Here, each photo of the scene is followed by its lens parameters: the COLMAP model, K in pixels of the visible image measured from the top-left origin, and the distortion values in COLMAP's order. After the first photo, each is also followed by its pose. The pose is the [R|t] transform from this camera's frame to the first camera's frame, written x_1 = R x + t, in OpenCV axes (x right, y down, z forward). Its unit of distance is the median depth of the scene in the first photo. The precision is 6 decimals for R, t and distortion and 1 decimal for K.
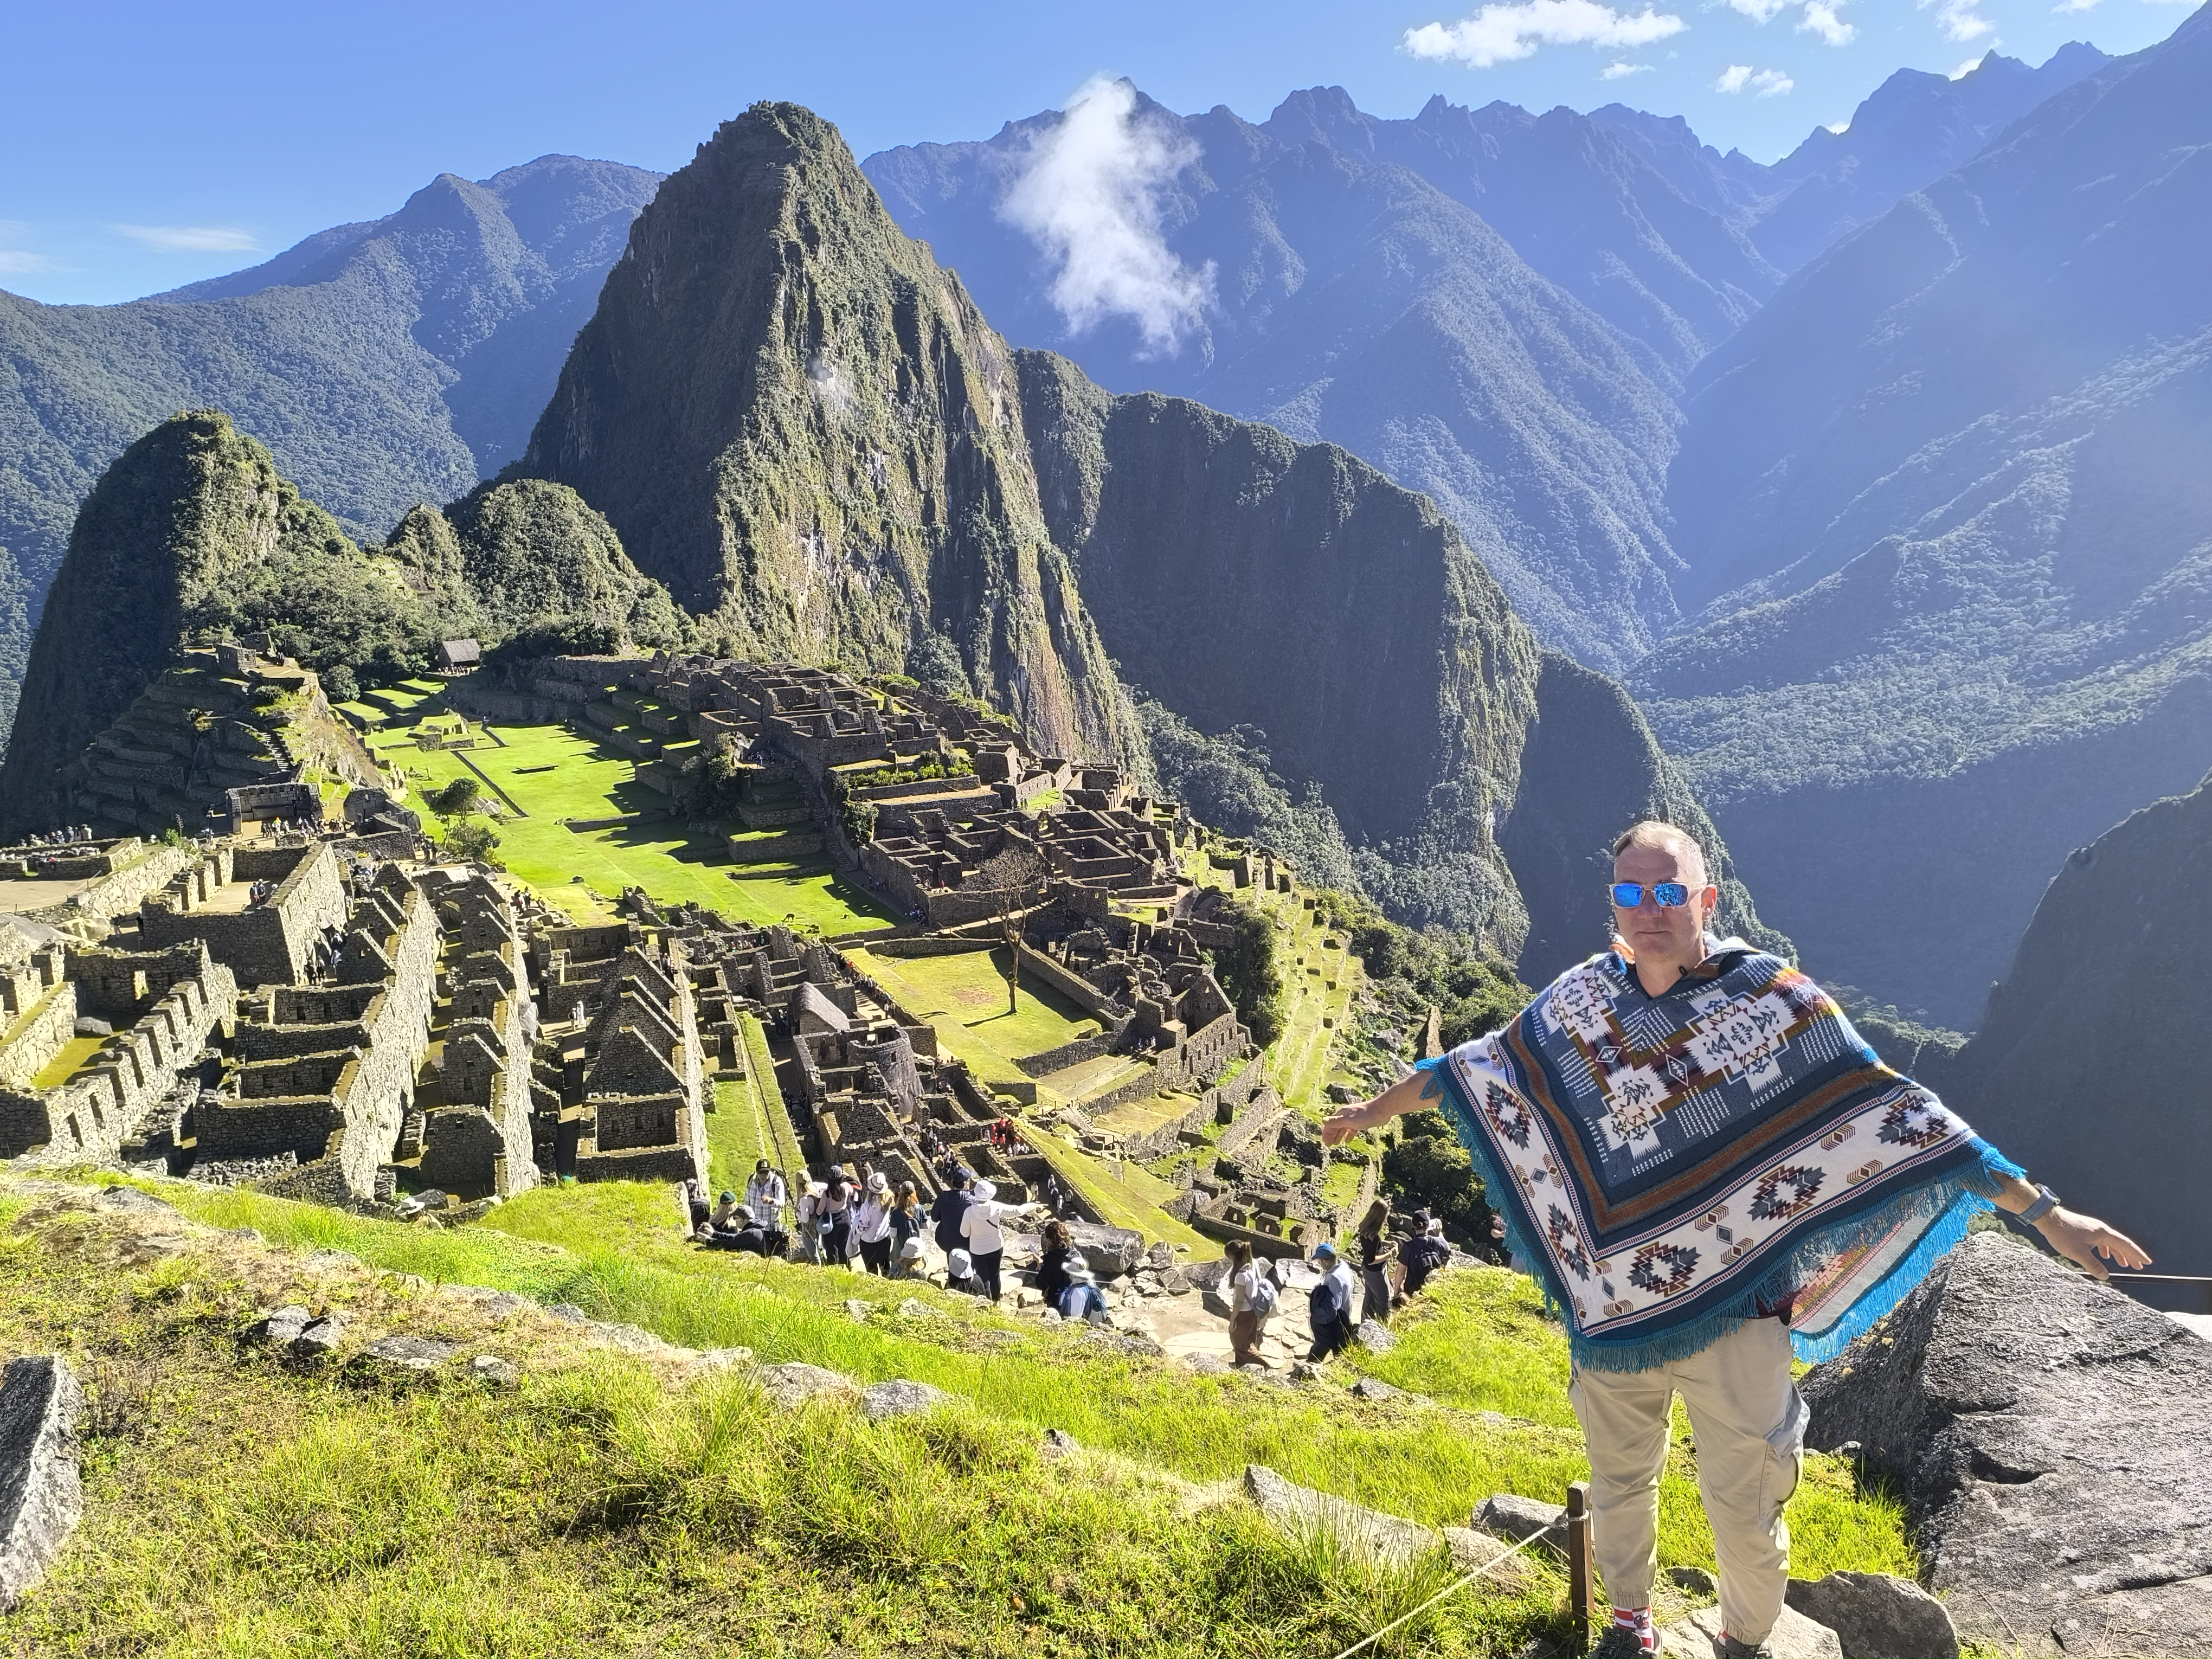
lens RADIAL K [[1538.5, 0, 1110.4], [0, 1538.5, 839.7], [0, 0, 1]] dist [0.051008, -0.054375]
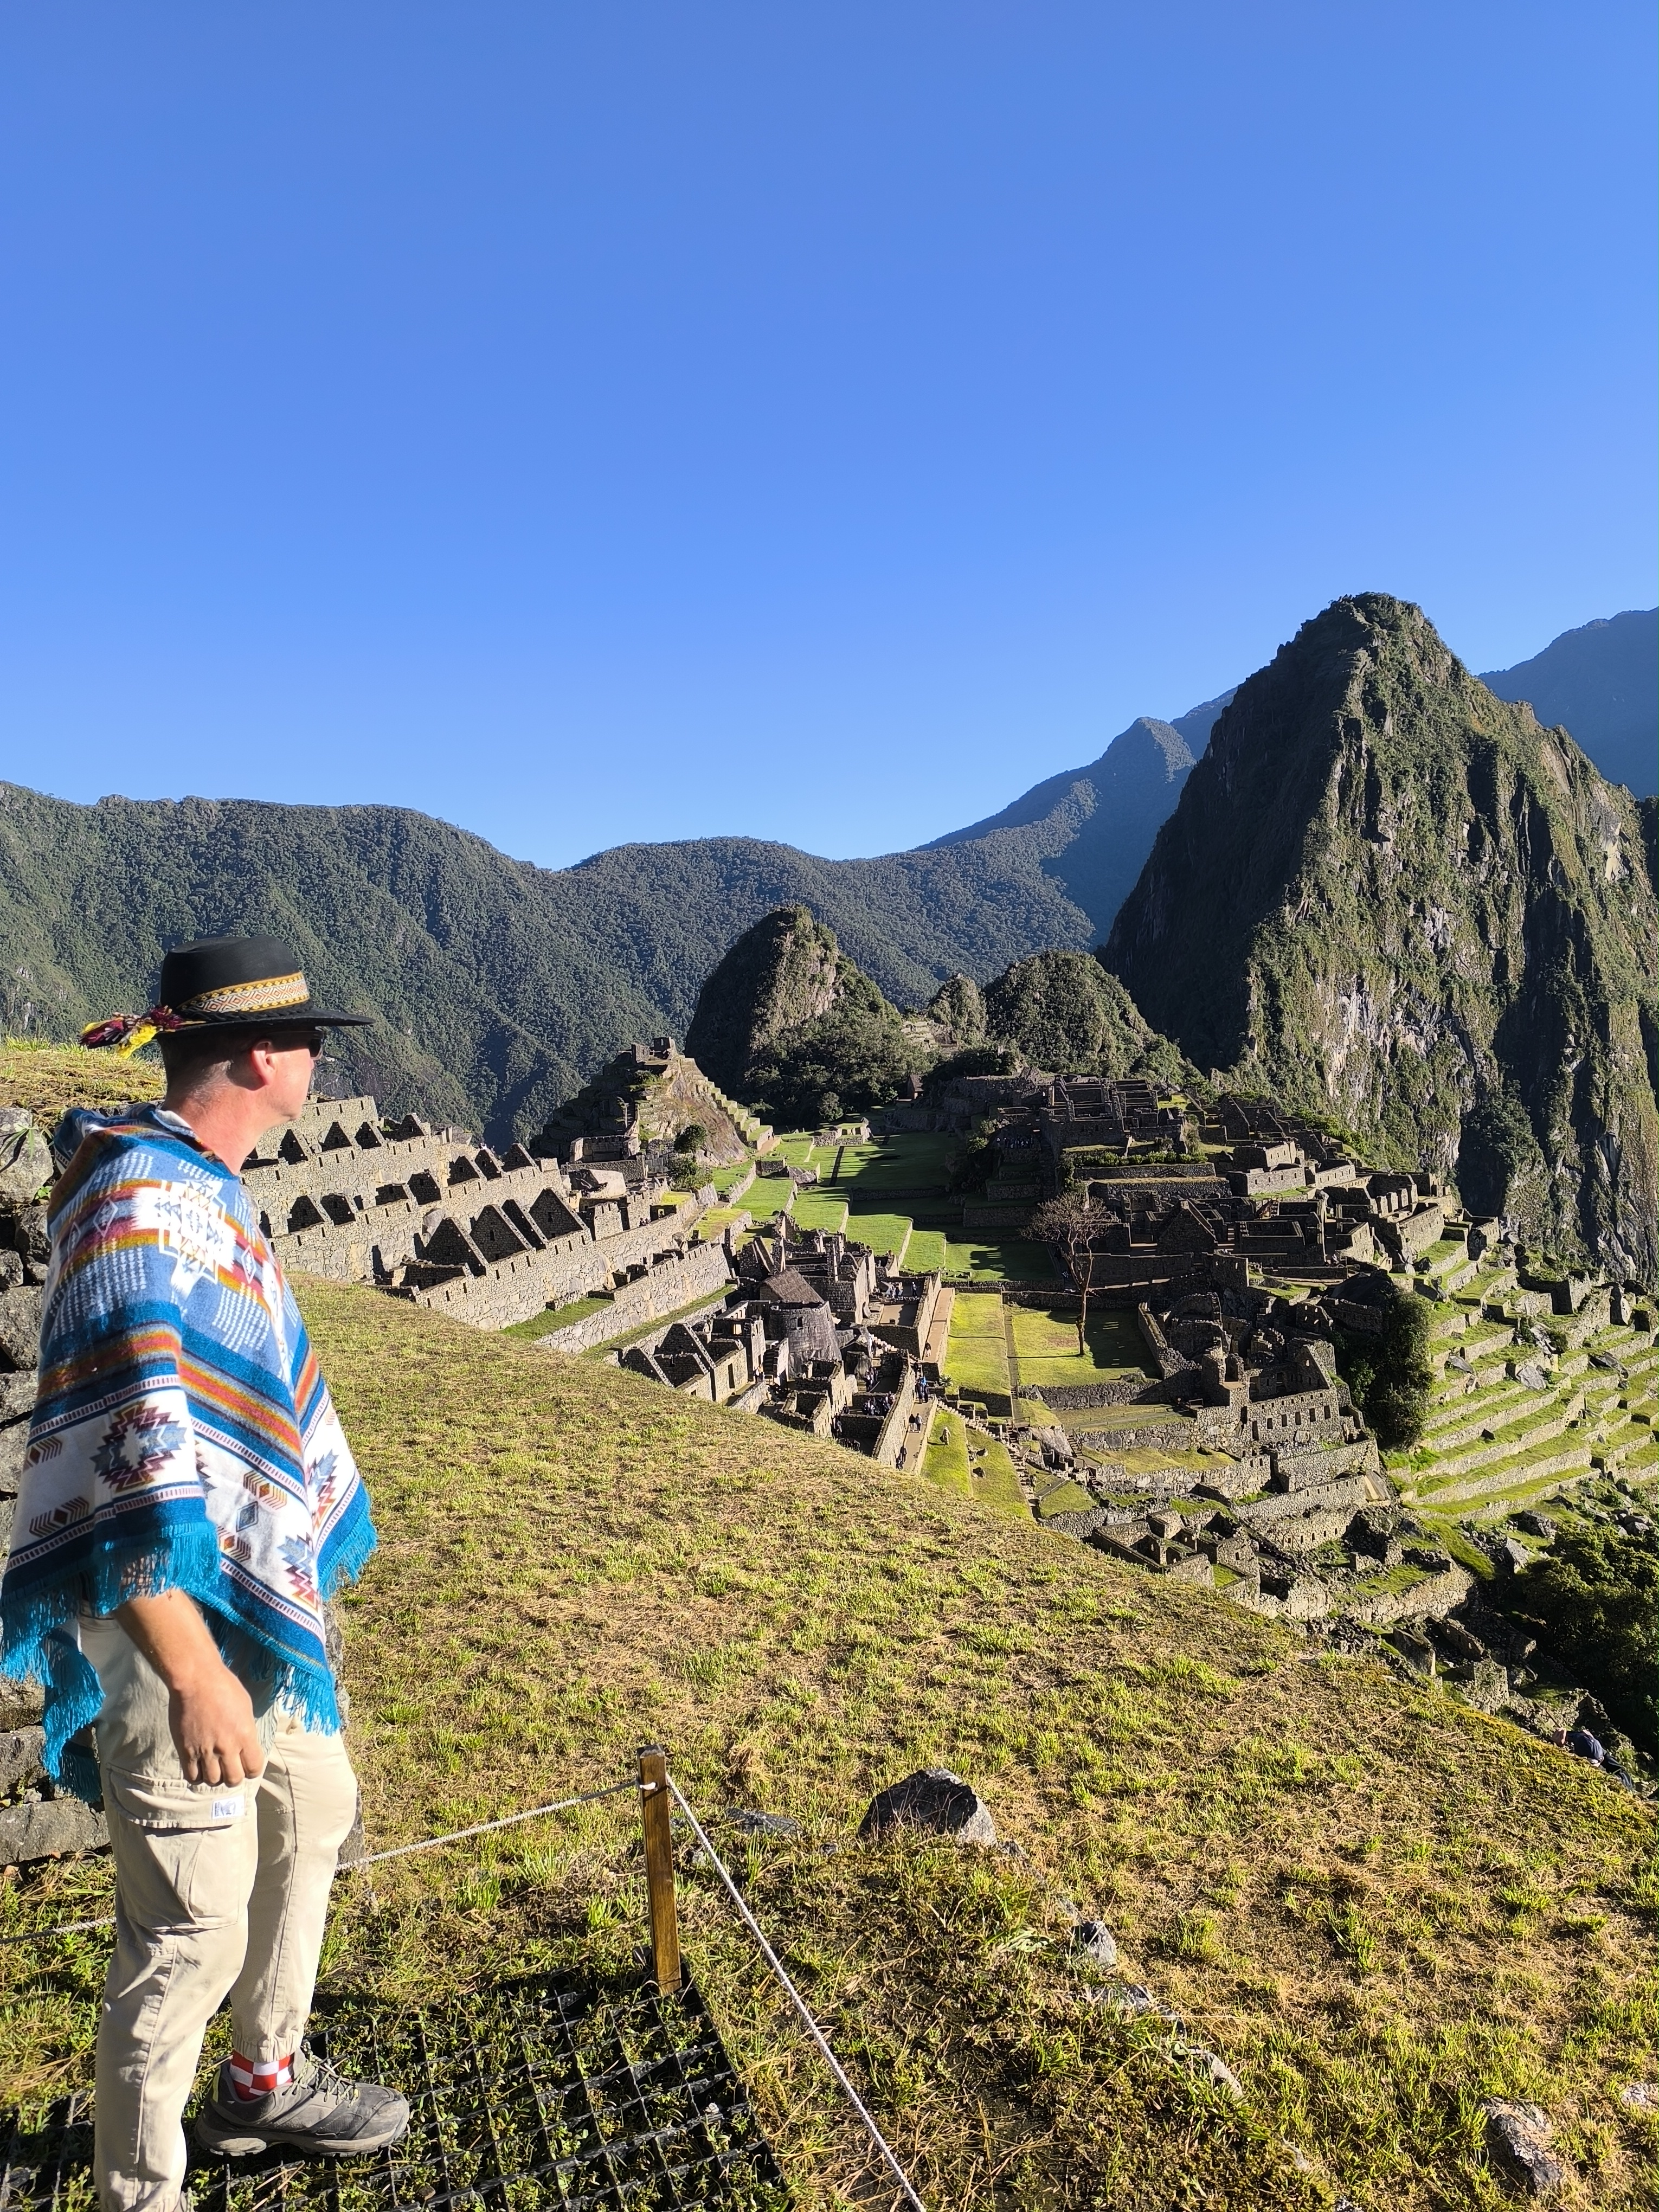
lens RADIAL K [[1538.5, 0, 844.7], [0, 1538.5, 1095.0], [0, 0, 1]] dist [0.051008, -0.054375]
pose [[0.824138, -0.003796, -0.566376, 0.100562], [-0.083910, 0.988125, -0.128720, 0.022525], [0.560139, 0.153607, 0.814033, 0.012995]]
